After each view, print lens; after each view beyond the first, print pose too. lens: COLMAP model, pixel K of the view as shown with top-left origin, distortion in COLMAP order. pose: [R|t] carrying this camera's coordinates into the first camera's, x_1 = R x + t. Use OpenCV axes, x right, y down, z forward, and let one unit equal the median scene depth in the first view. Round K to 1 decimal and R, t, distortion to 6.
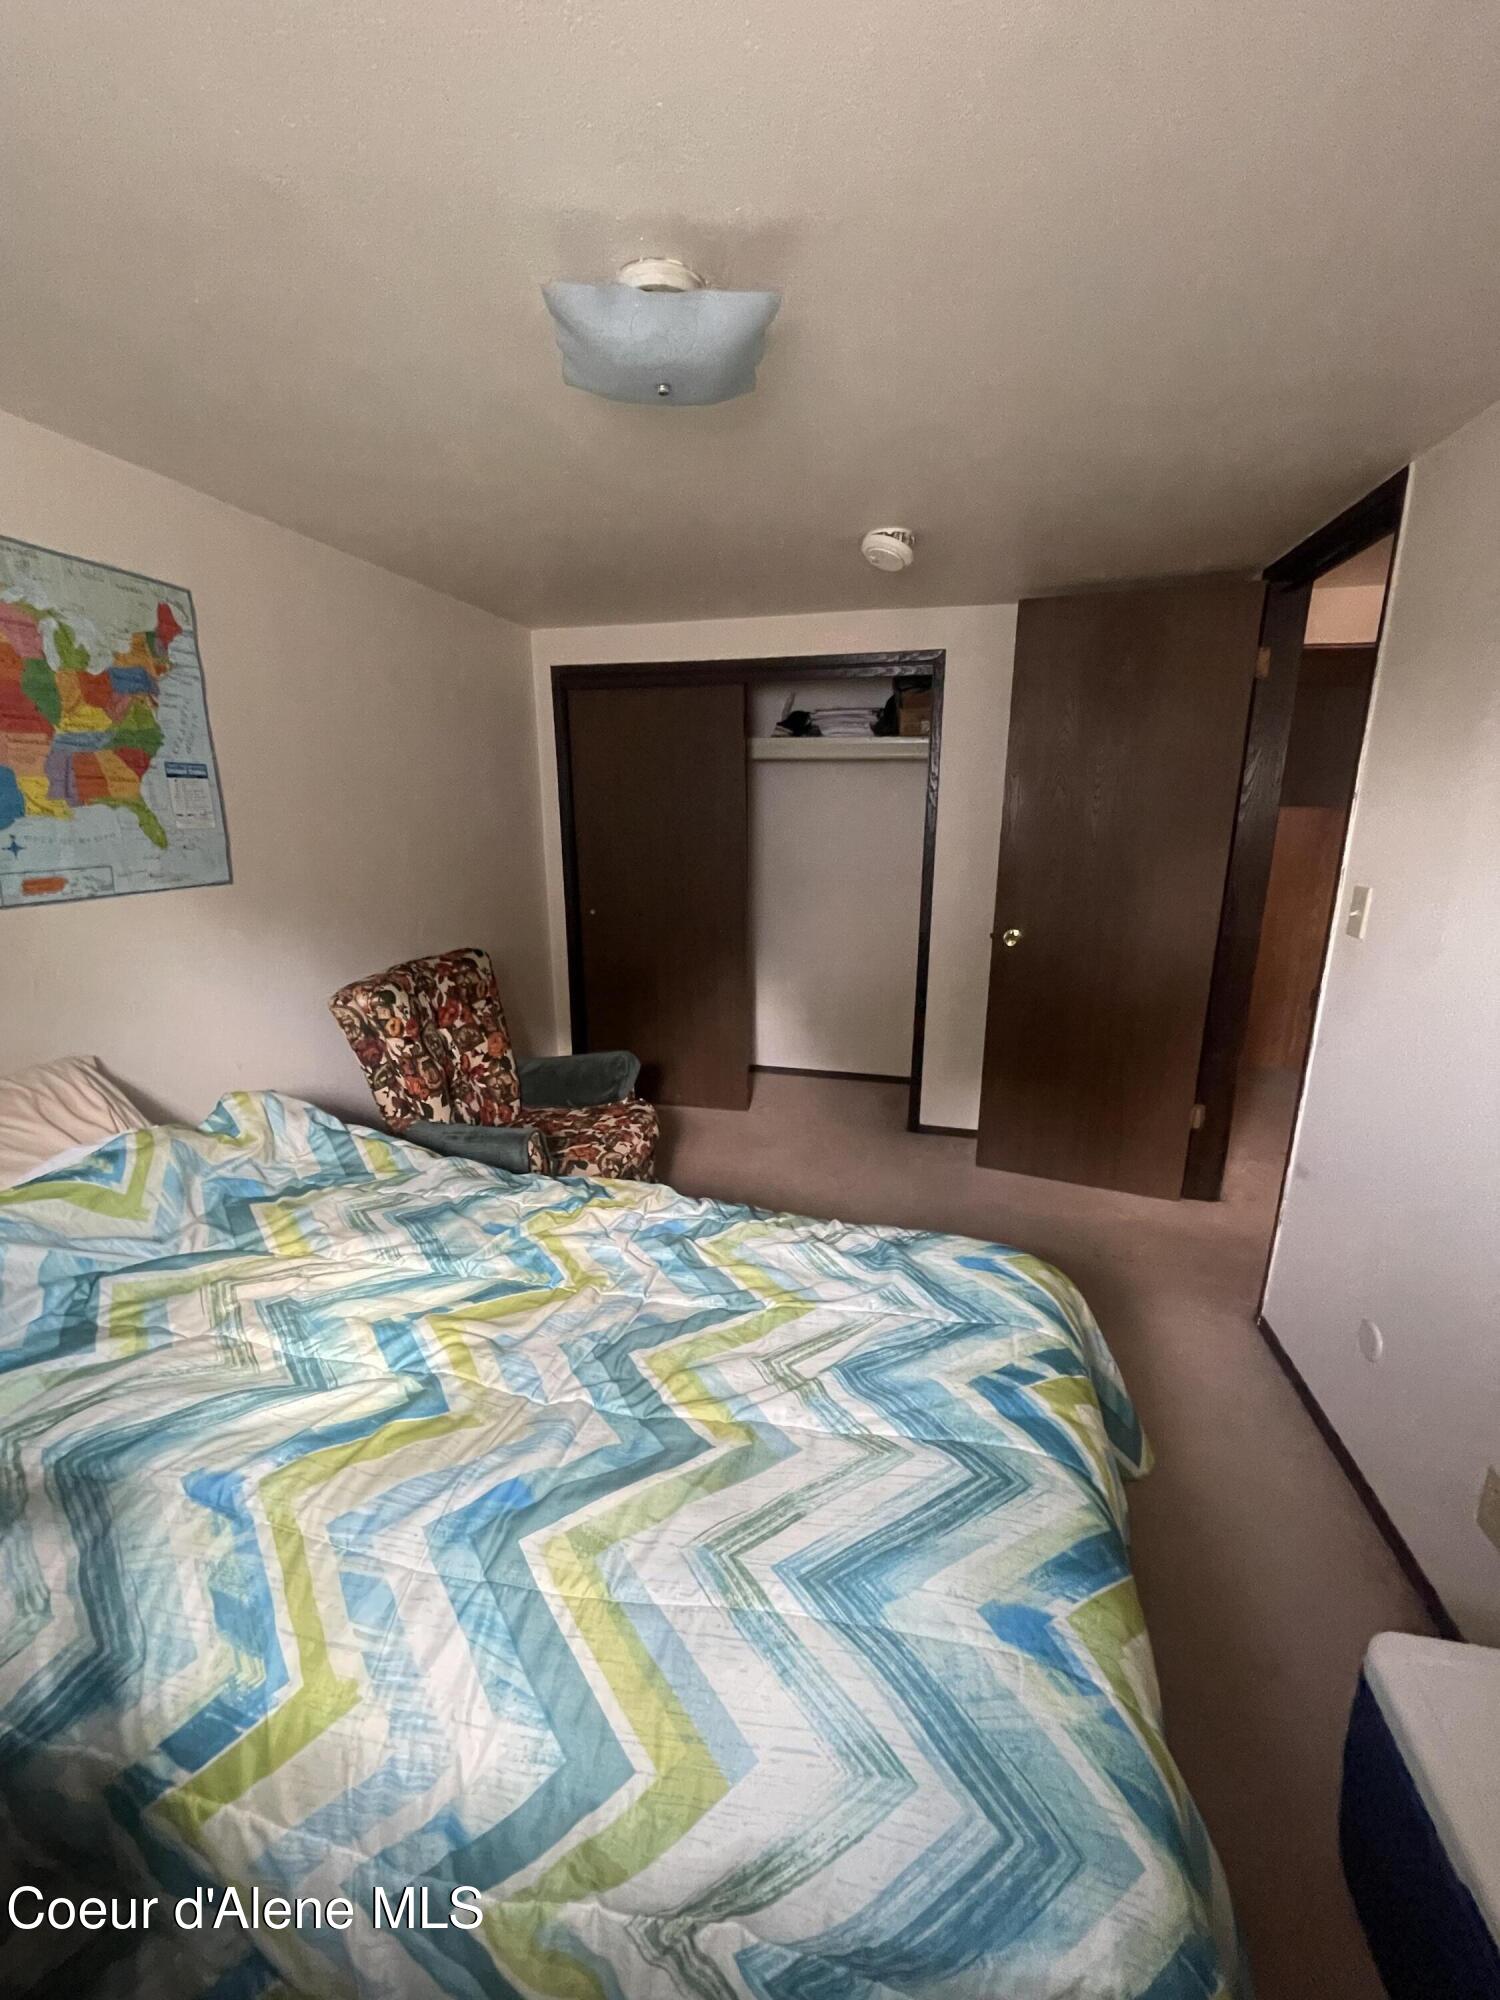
lens RADIAL K [[802.7, 0, 750.0], [0, 802.7, 1000.0], [0, 0, 1]] dist [0.000298, 0.000177]
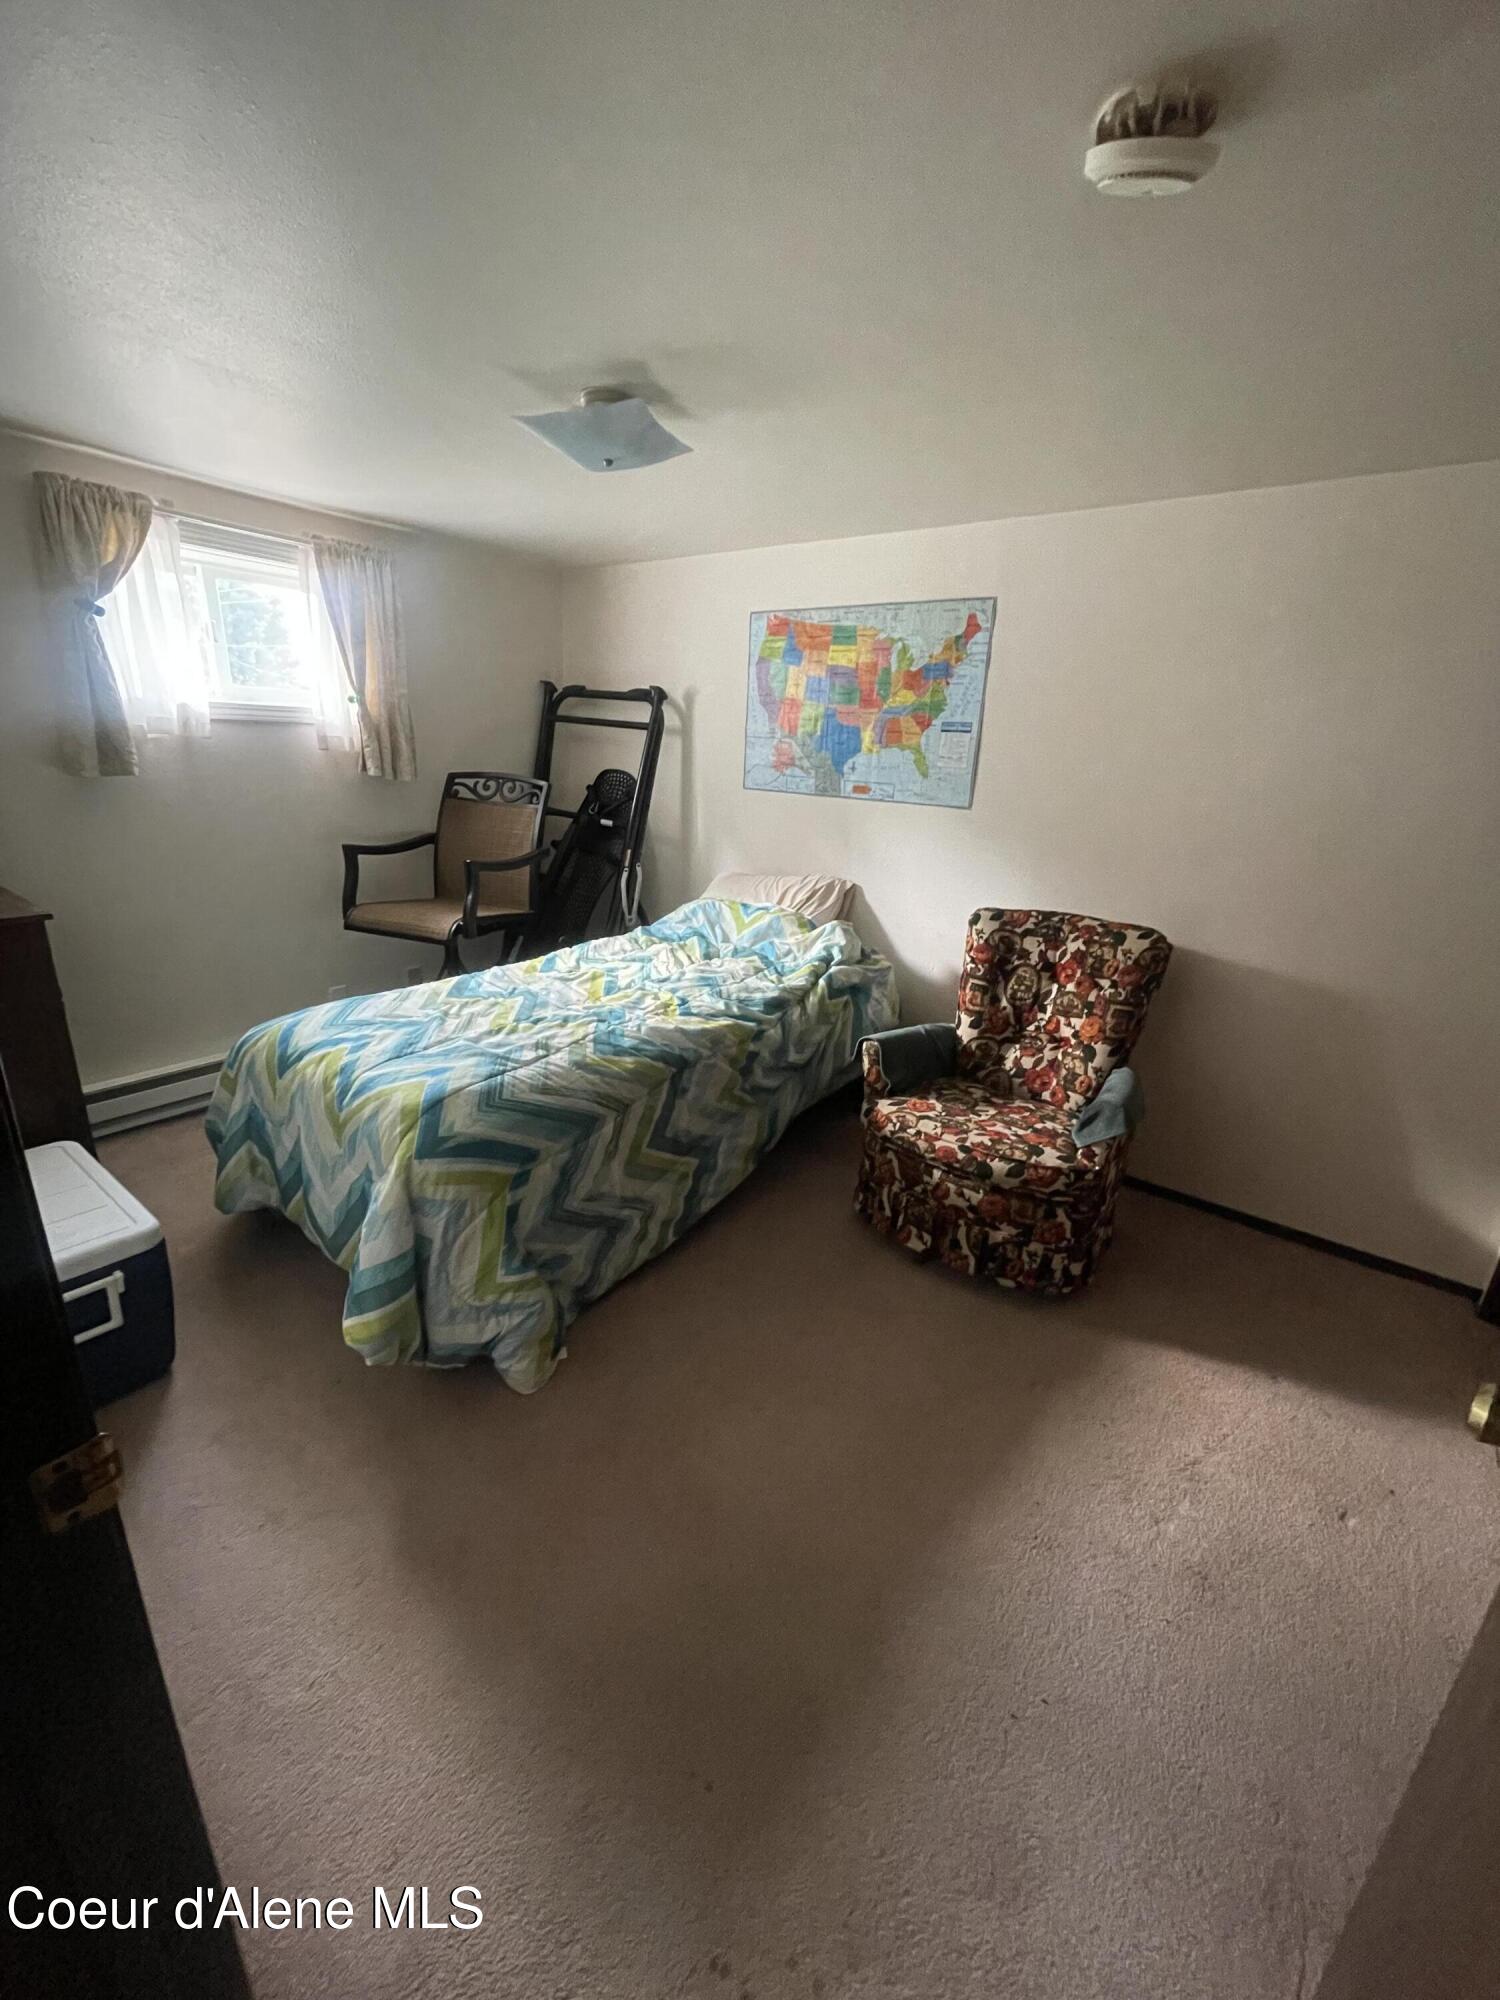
lens RADIAL K [[802.7, 0, 750.0], [0, 802.7, 1000.0], [0, 0, 1]] dist [0.000298, 0.000177]
pose [[-0.409541, 0.265396, -0.872835, 0.891165], [-0.258664, 0.883707, 0.390070, -0.325082], [0.874854, 0.385521, -0.293266, 1.312139]]
